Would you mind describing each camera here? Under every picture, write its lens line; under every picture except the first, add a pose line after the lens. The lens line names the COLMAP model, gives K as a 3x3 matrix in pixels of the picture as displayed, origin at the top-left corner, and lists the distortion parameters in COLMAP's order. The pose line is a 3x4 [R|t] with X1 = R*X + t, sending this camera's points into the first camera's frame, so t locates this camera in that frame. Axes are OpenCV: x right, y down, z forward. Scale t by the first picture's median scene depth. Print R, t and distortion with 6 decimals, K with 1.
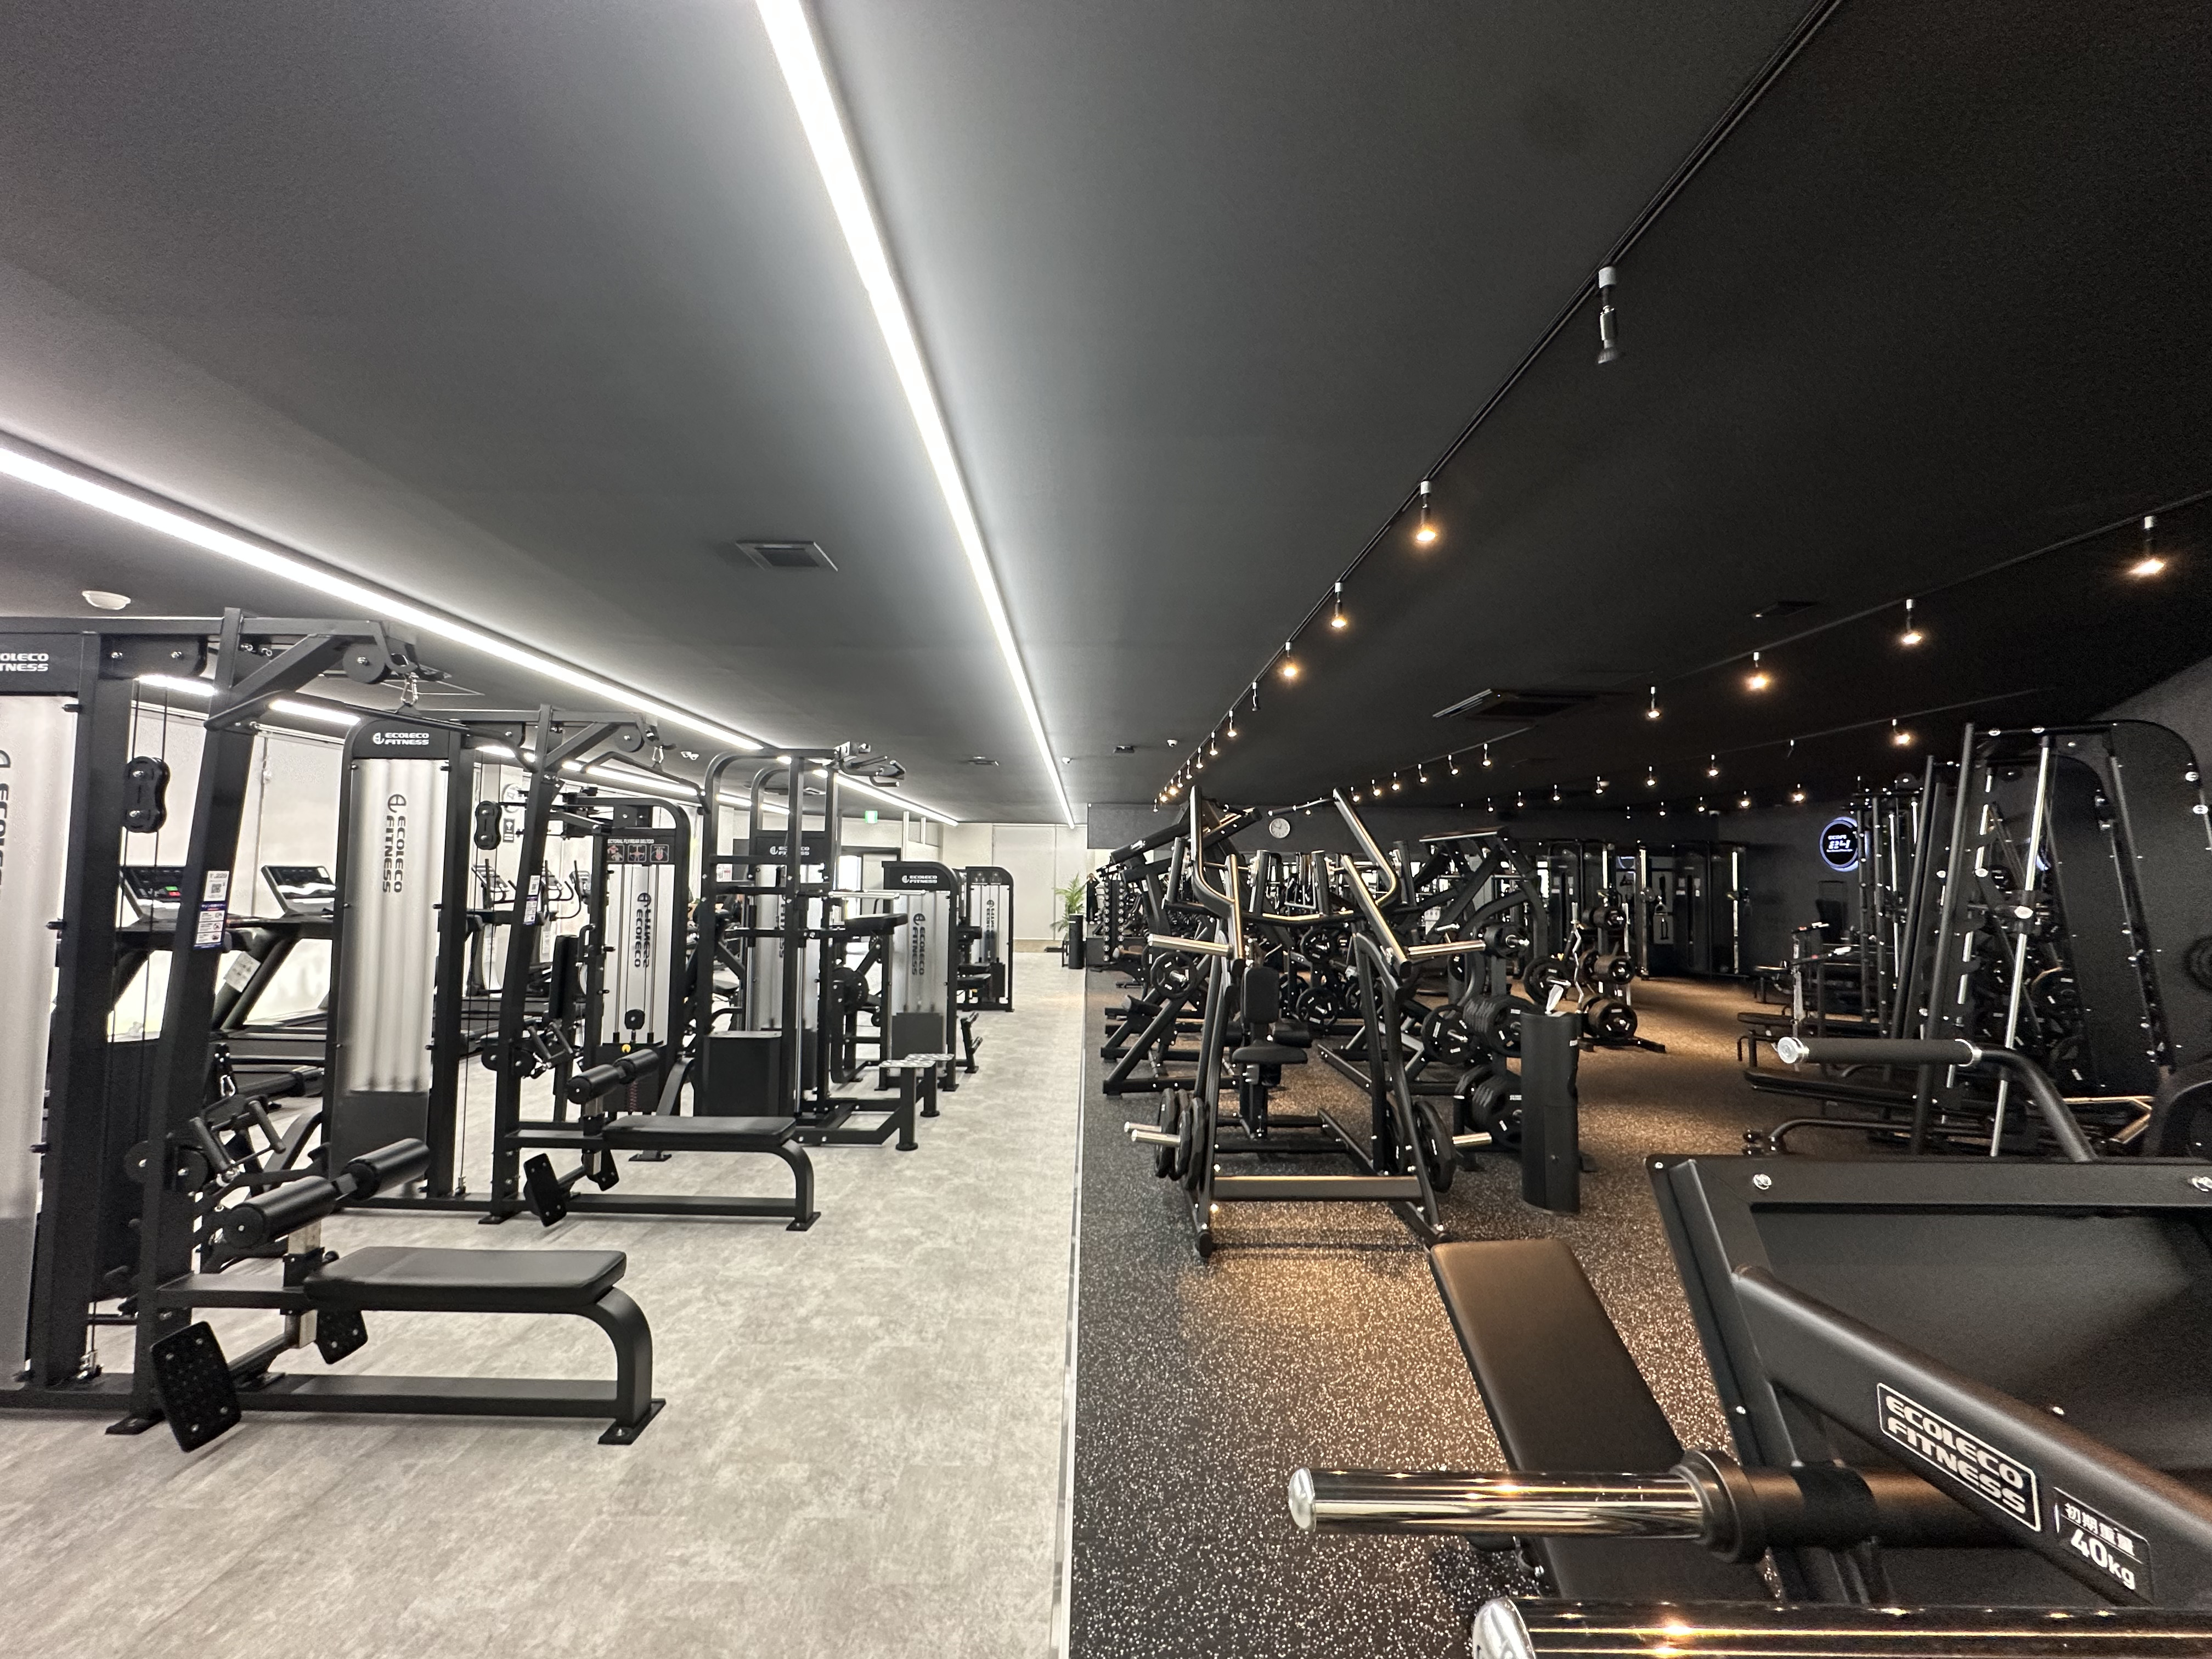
lens RADIAL K [[899.3, 0, 1099.6], [0, 899.3, 826.8], [0, 0, 1]] dist [-0.000210, 0.000009]
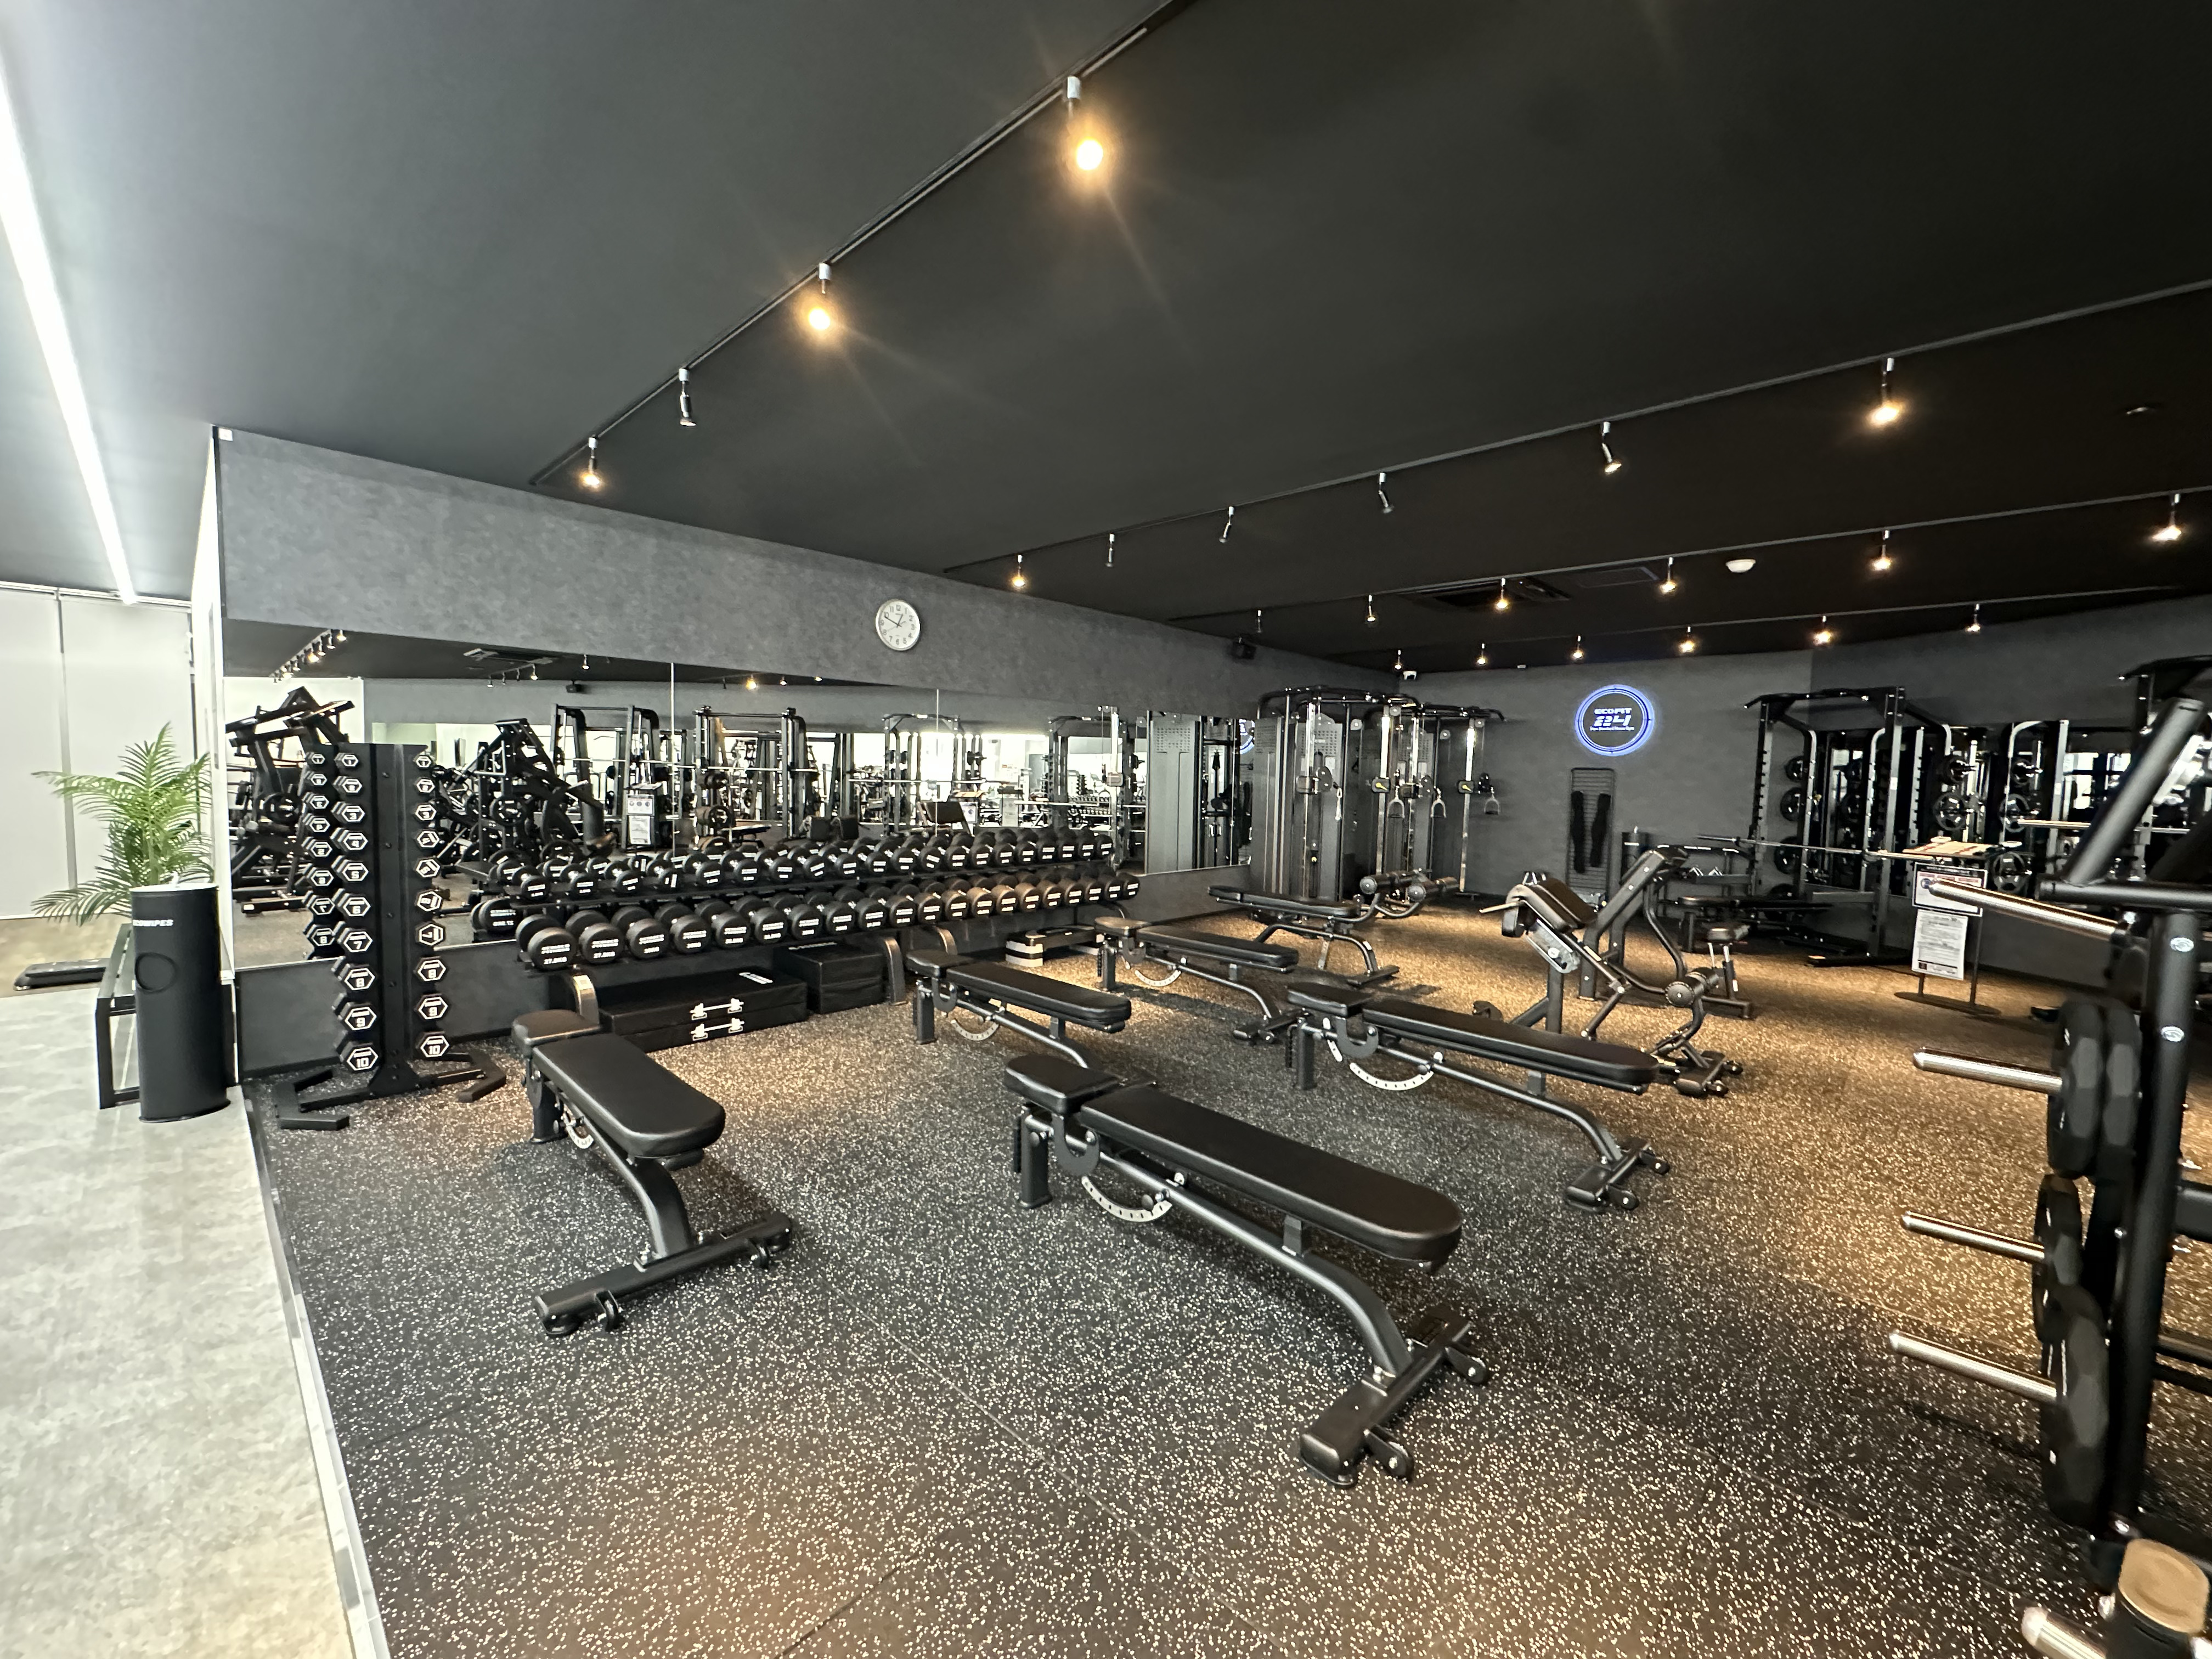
lens RADIAL K [[899.3, 0, 1099.6], [0, 899.3, 826.8], [0, 0, 1]] dist [-0.000210, 0.000009]
pose [[0.706682, -0.039249, 0.706442, -0.020341], [-0.059148, 0.991688, 0.114265, 0.039772], [-0.705055, -0.122533, 0.698486, 0.636763]]
